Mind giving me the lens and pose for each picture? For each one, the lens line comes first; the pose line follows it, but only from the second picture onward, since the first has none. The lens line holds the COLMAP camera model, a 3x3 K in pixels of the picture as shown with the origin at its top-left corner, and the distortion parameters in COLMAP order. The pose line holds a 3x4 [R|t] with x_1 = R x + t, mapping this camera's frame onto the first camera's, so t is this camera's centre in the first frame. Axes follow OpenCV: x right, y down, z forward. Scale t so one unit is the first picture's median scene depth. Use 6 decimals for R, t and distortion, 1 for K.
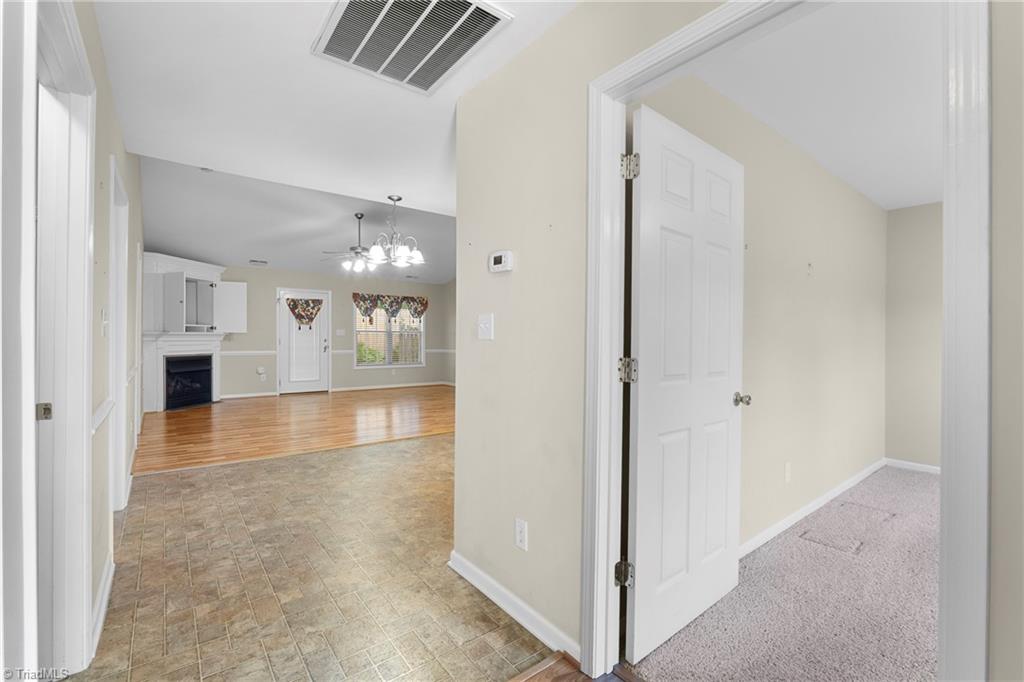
lens RADIAL K [[441.3, 0, 512.0], [0, 441.3, 341.0], [0, 0, 1]] dist [-0.009397, -0.000047]
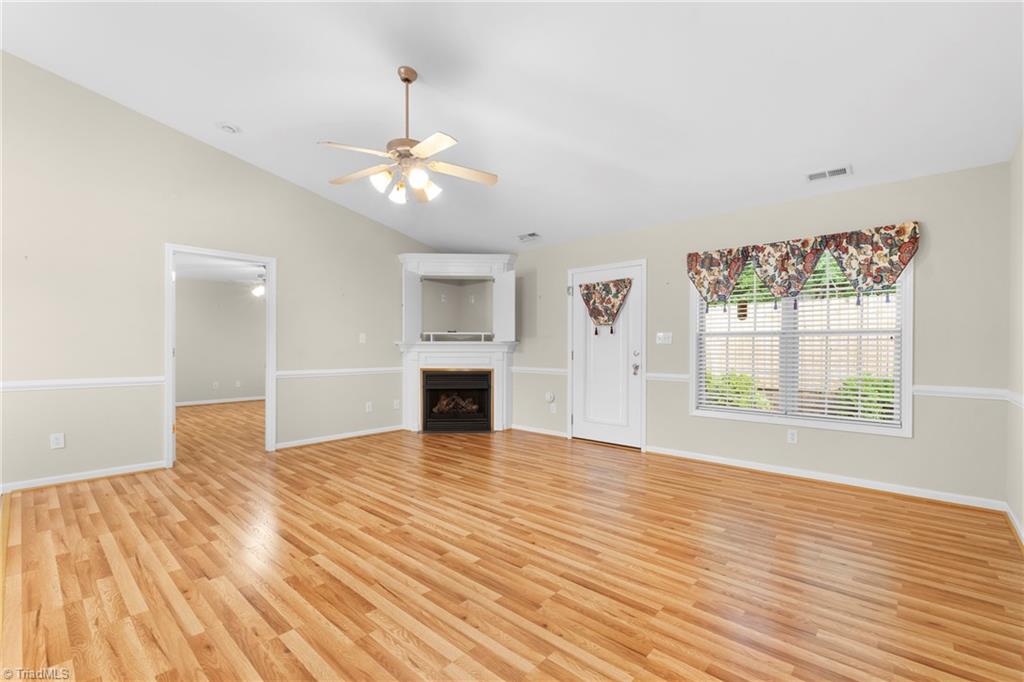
lens RADIAL K [[449.8, 0, 508.0], [0, 449.8, 351.0], [0, 0, 1]] dist [-0.008021, -0.000275]
pose [[0.162333, 0.006363, -0.986715, 0.093138], [-0.006724, 0.999963, 0.005342, -0.006368], [0.986713, 0.005768, 0.162370, 0.778421]]
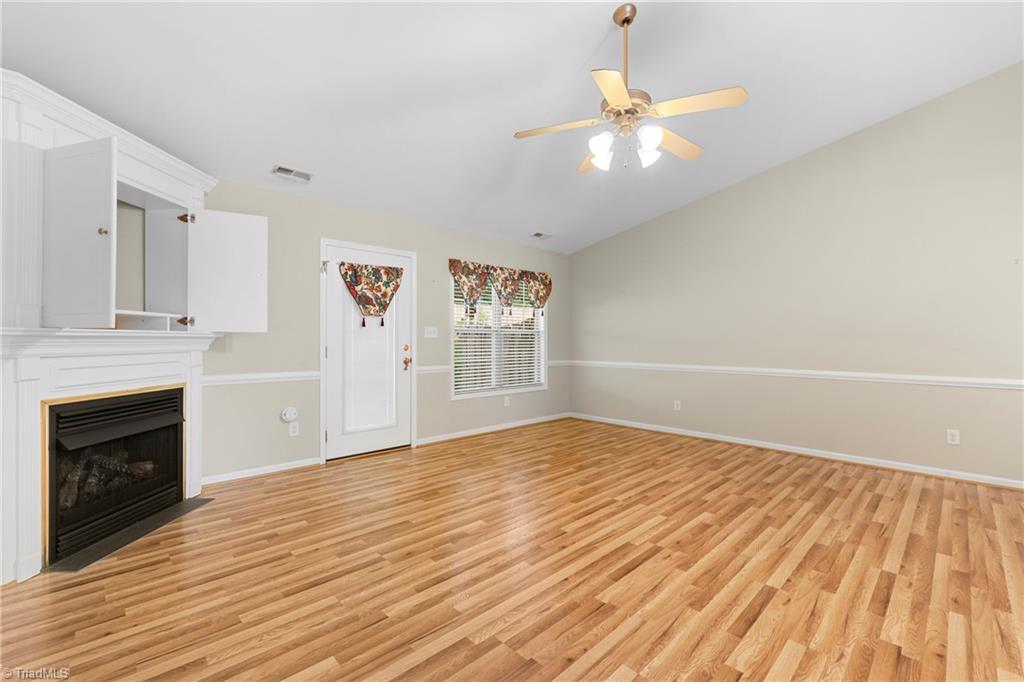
lens RADIAL K [[441.3, 0, 512.0], [0, 441.3, 341.0], [0, 0, 1]] dist [-0.009397, -0.000047]
pose [[0.994552, -0.002514, 0.104214, -0.364791], [0.002852, 0.999991, -0.003101, -0.007554], [-0.104205, 0.003381, 0.994550, 0.485891]]
